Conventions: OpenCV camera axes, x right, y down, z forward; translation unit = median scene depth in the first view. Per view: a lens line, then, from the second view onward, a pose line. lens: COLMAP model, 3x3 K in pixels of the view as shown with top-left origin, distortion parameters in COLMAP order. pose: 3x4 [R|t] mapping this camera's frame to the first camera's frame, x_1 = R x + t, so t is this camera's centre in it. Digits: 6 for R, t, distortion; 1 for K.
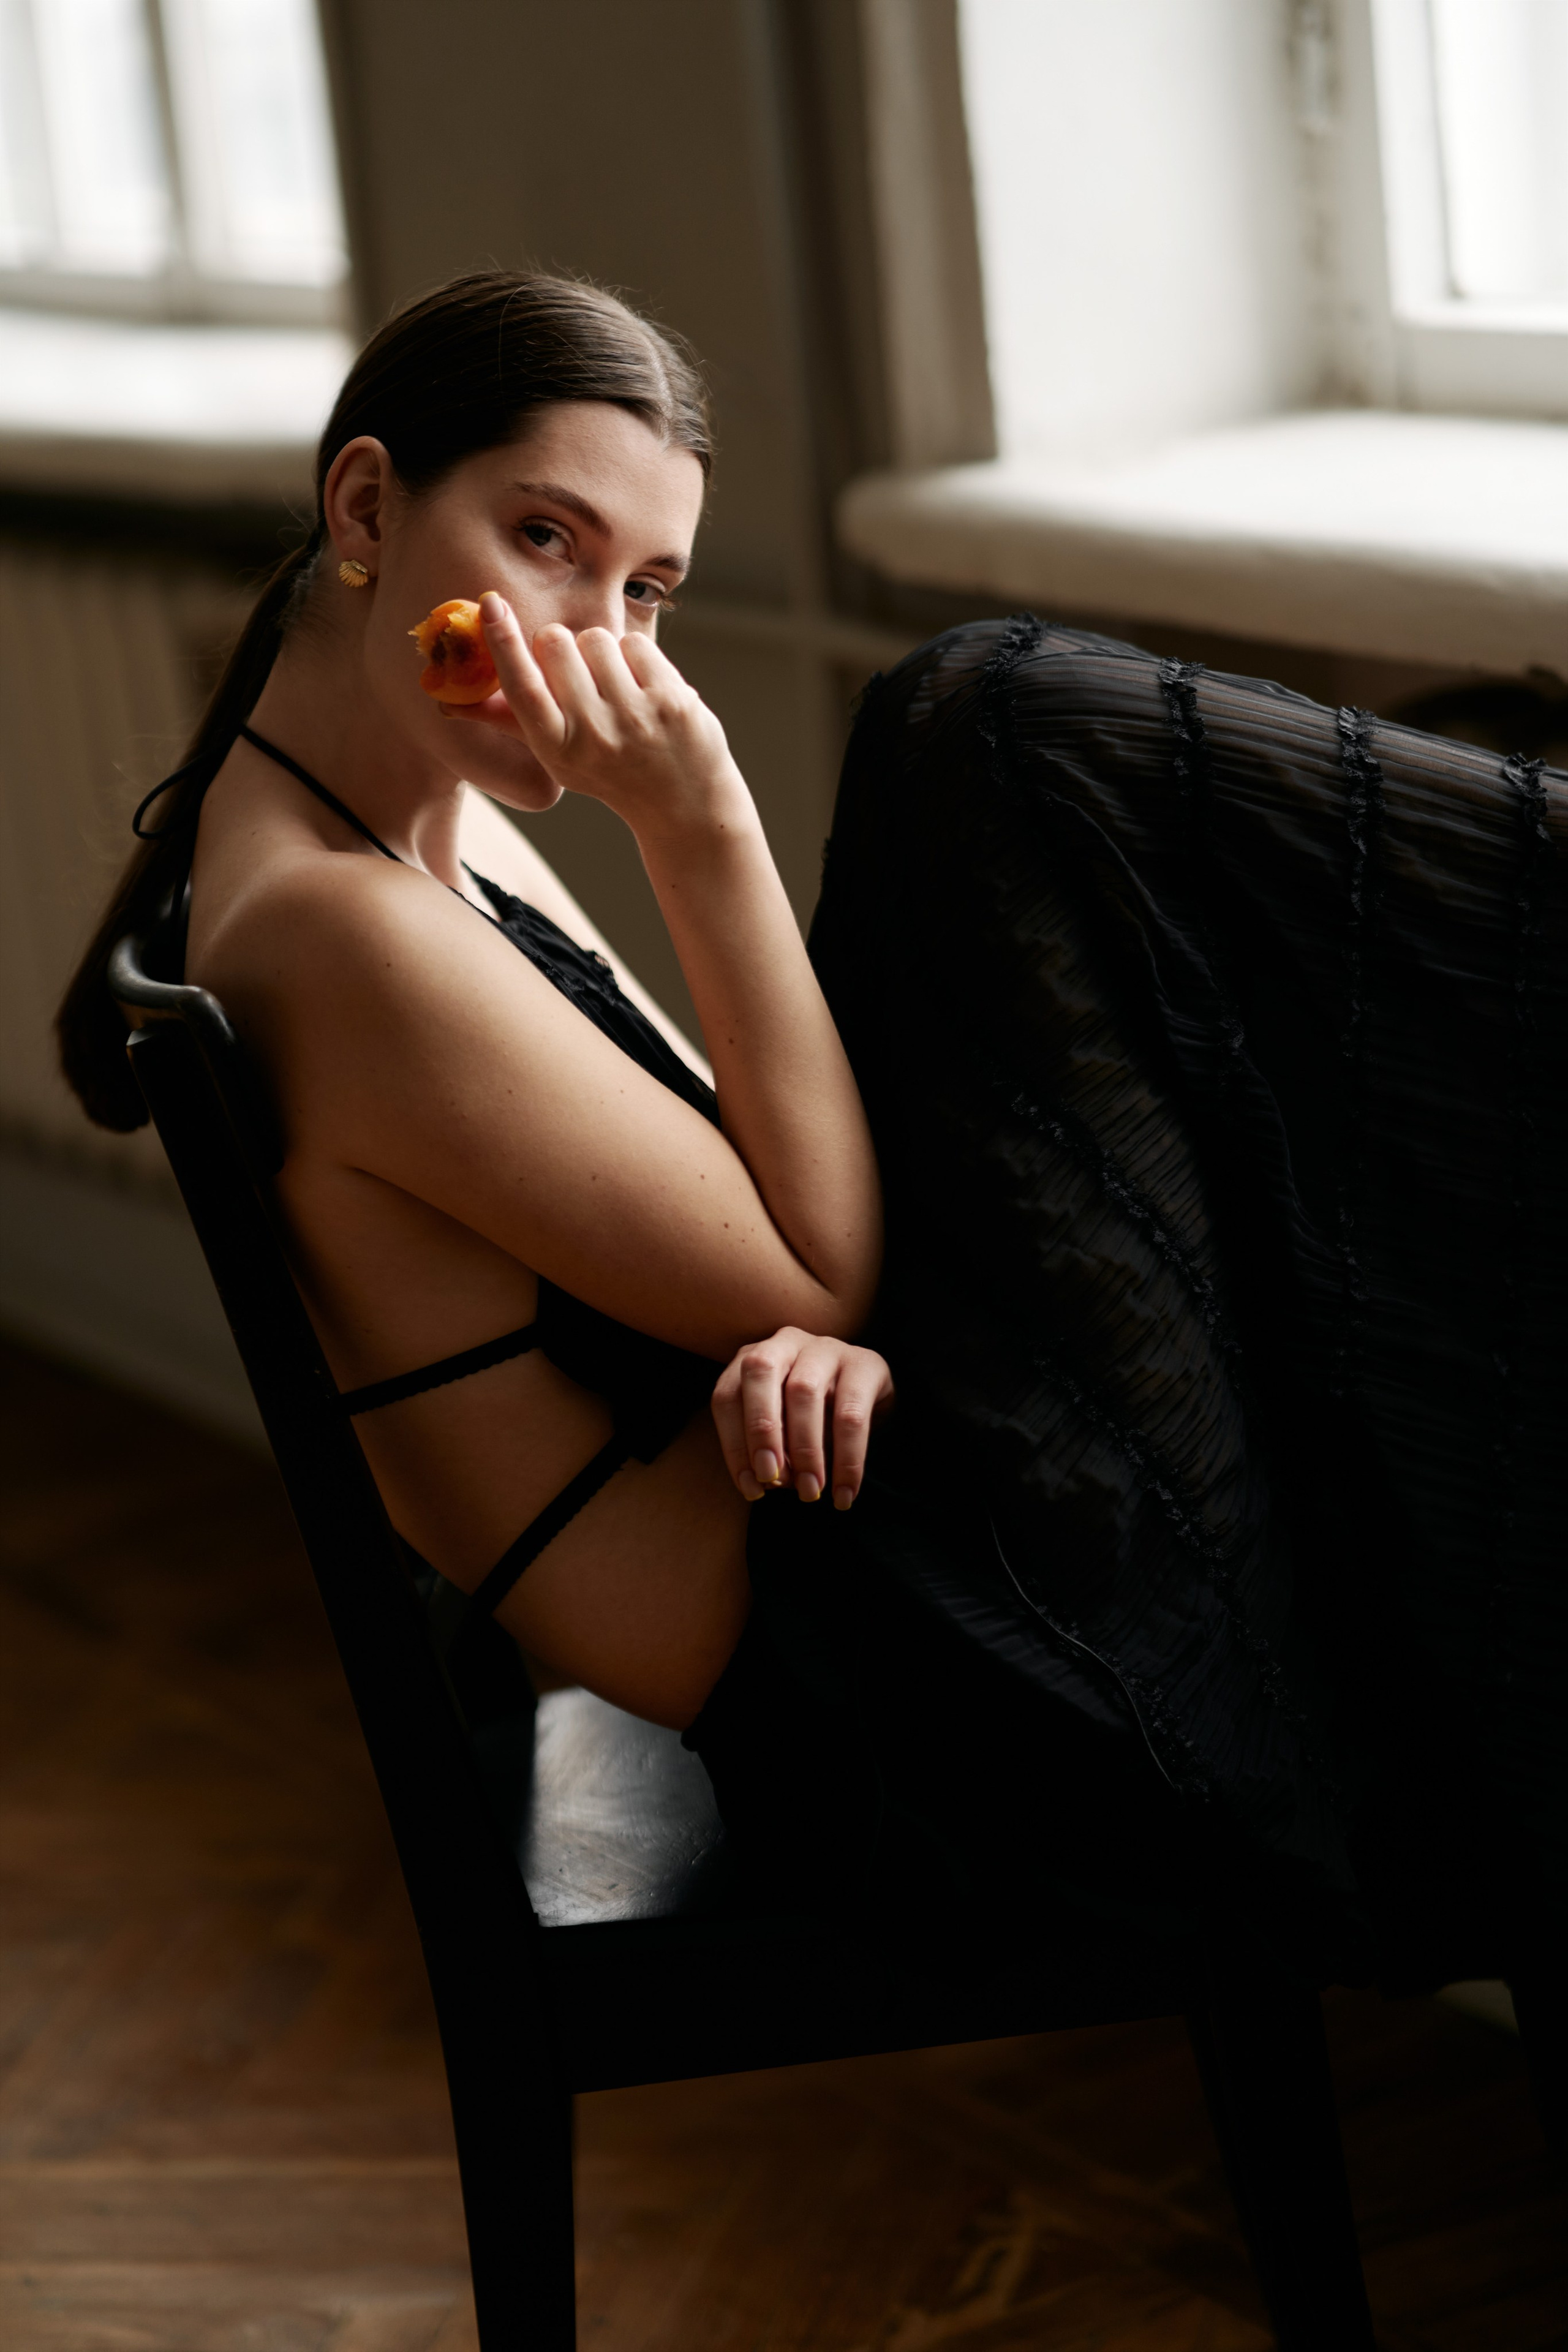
lens RADIAL K [[5837.0, 0, 786.7], [0, 5837.0, 1177.4], [0, 0, 1]] dist [0.081551, 0.000000]
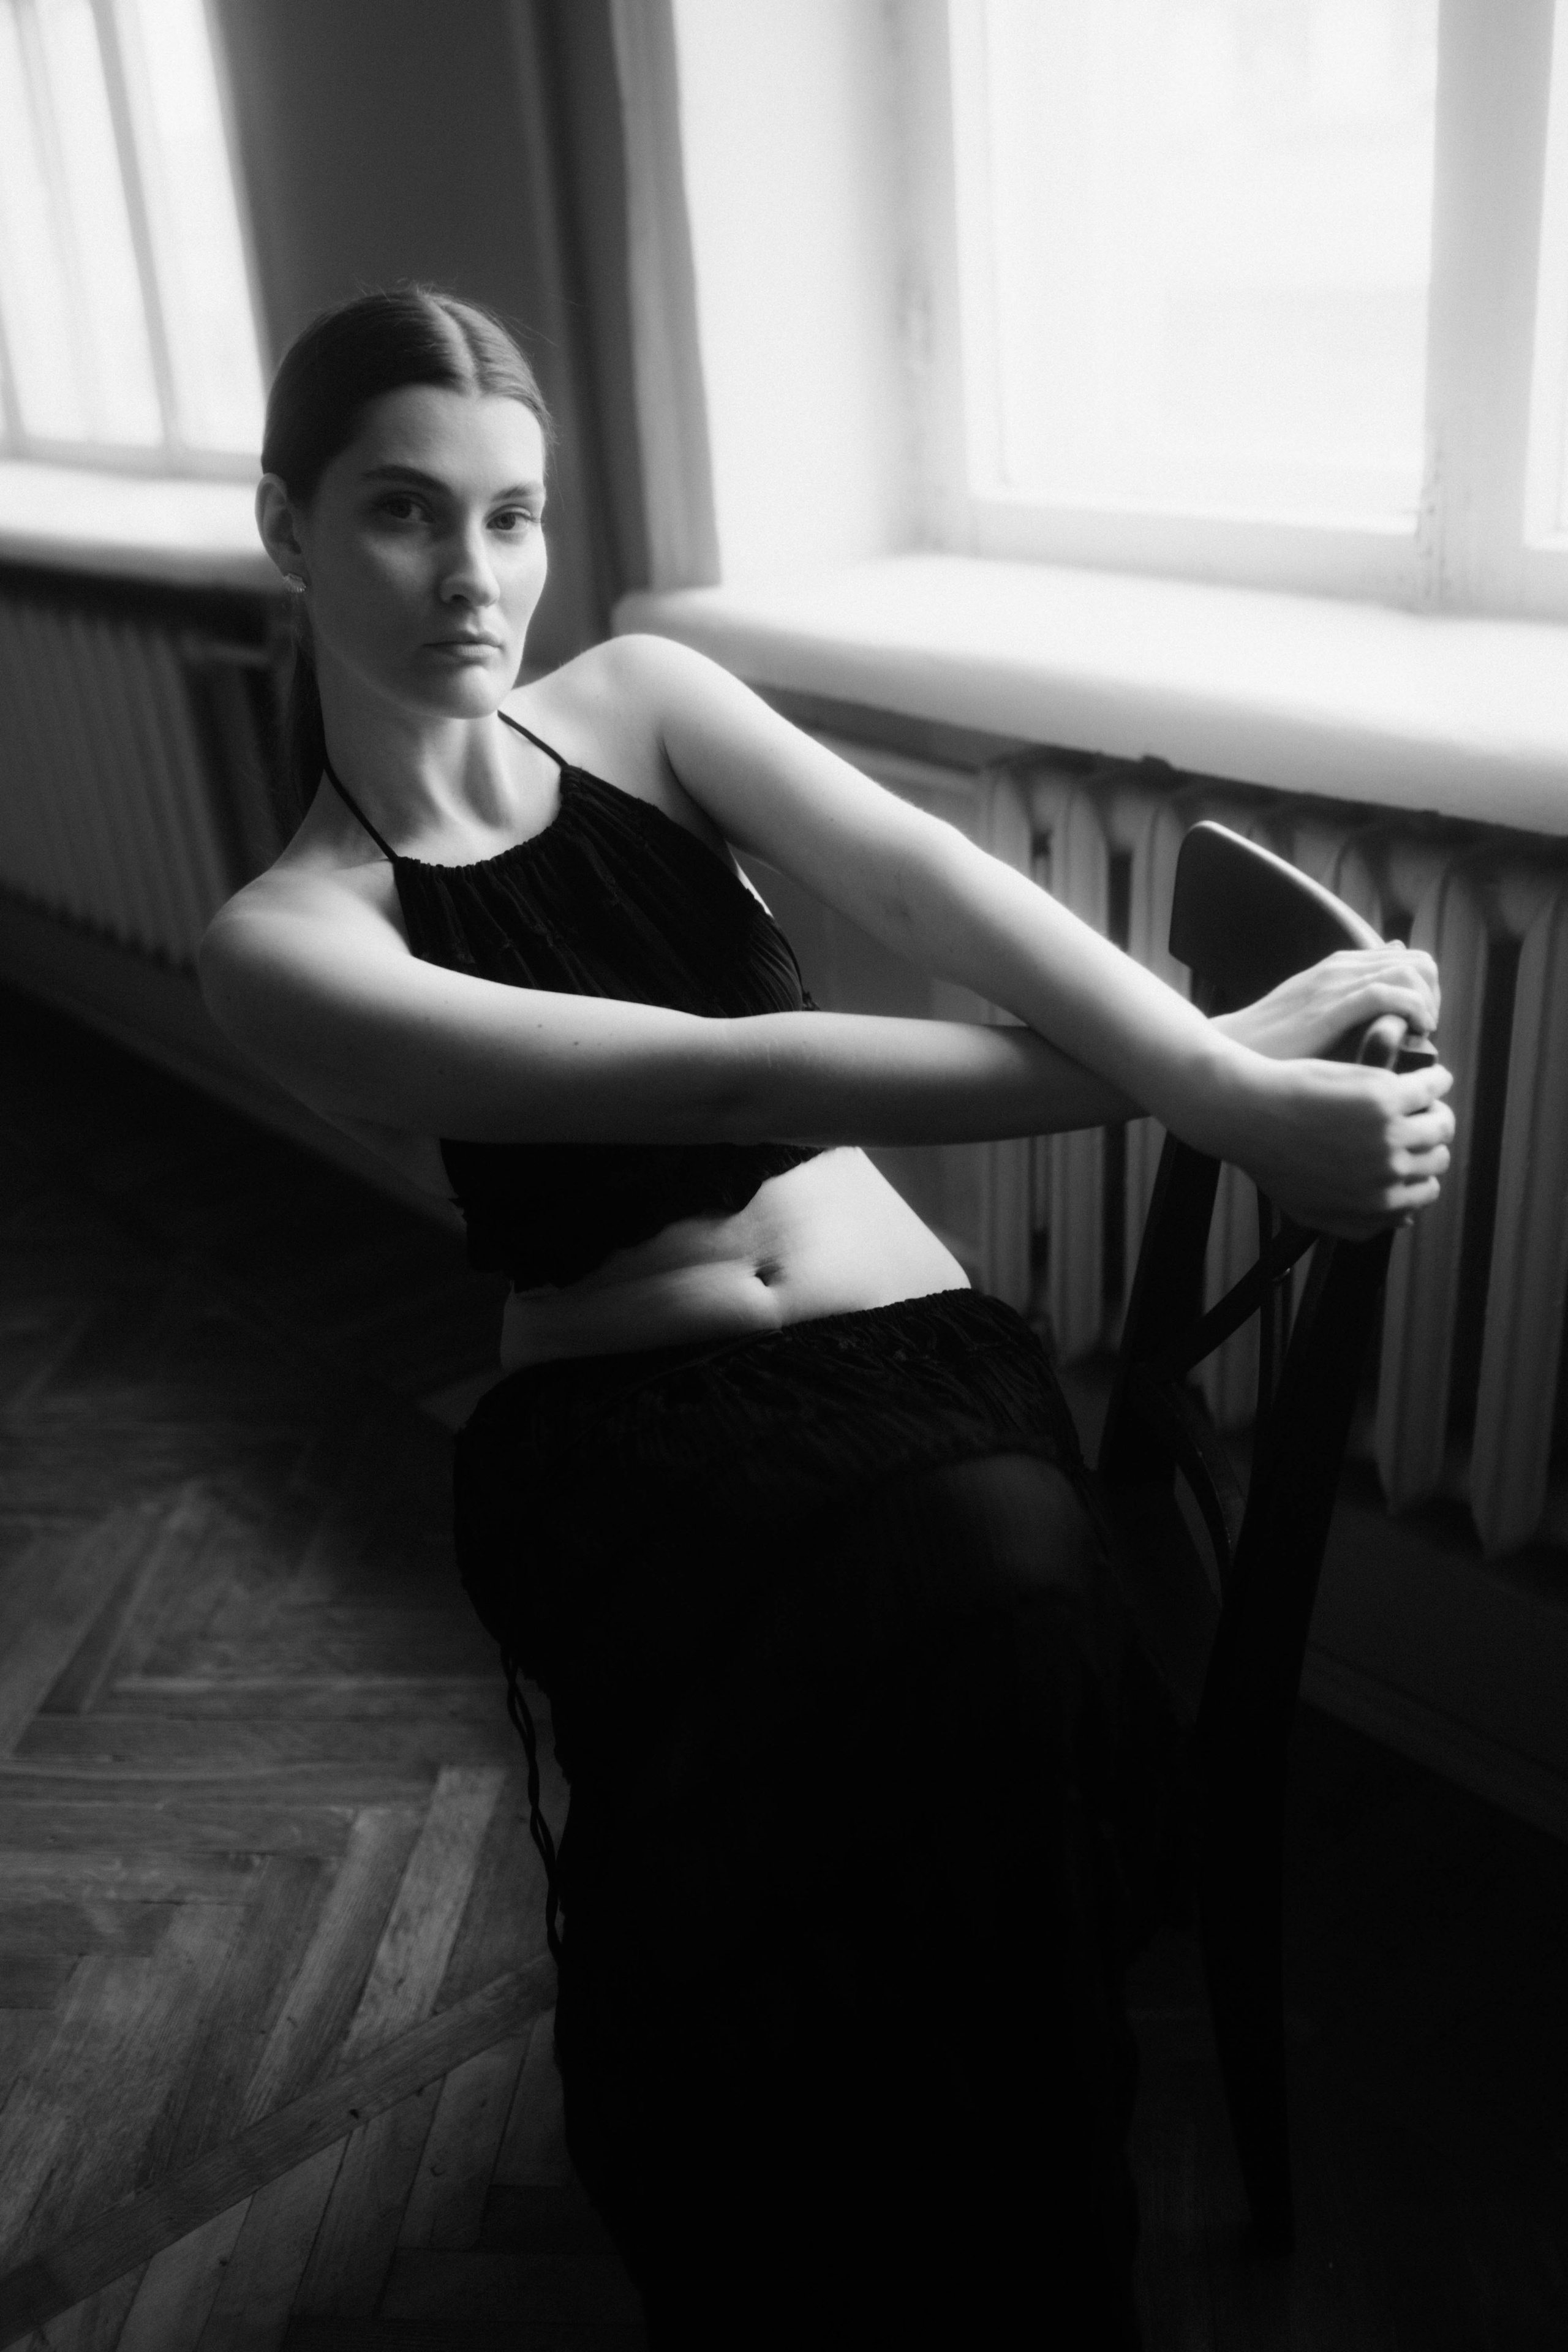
lens RADIAL K [[2305.9, 0, 781.1], [0, 2305.9, 1156.4], [0, 0, 1]] dist [-0.000662, 0.000000]
pose [[0.988860, -0.029702, 0.145853, -0.041887], [0.008155, 0.989227, 0.146160, -0.060800], [-0.148623, -0.143343, 0.978450, 0.366959]]
